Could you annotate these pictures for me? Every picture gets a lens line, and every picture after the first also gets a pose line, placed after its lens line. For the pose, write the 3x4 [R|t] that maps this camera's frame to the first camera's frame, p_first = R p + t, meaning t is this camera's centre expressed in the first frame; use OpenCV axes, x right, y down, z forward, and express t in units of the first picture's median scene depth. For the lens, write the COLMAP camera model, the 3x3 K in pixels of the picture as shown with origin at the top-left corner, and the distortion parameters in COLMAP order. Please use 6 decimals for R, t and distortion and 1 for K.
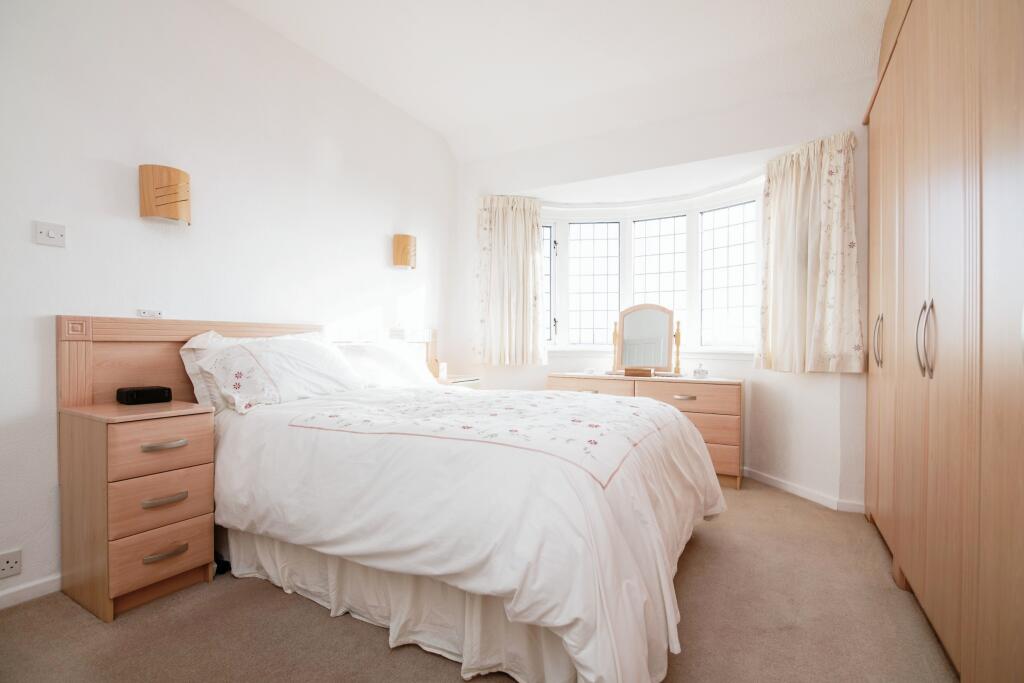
lens RADIAL K [[468.1, 0, 515.0], [0, 468.1, 346.0], [0, 0, 1]] dist [-0.020415, -0.000161]
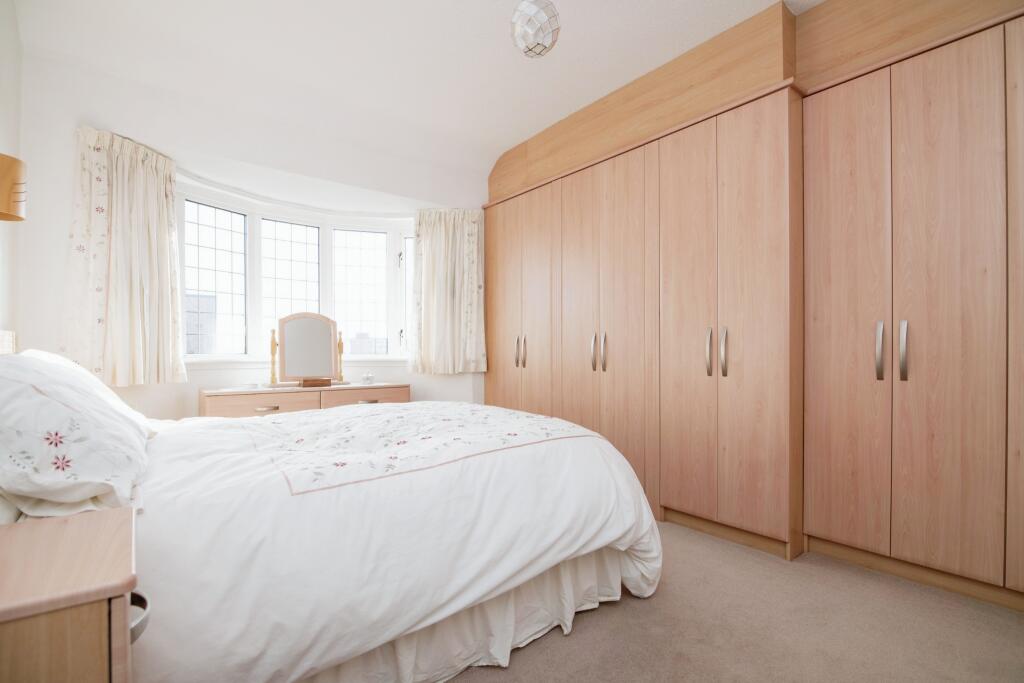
lens RADIAL K [[468.1, 0, 515.0], [0, 468.1, 346.0], [0, 0, 1]] dist [-0.020415, -0.000161]
pose [[0.373944, 0.003617, 0.927444, -0.491122], [0.006040, 0.999962, -0.006335, -0.011958], [-0.927432, 0.007971, 0.373908, 0.252105]]
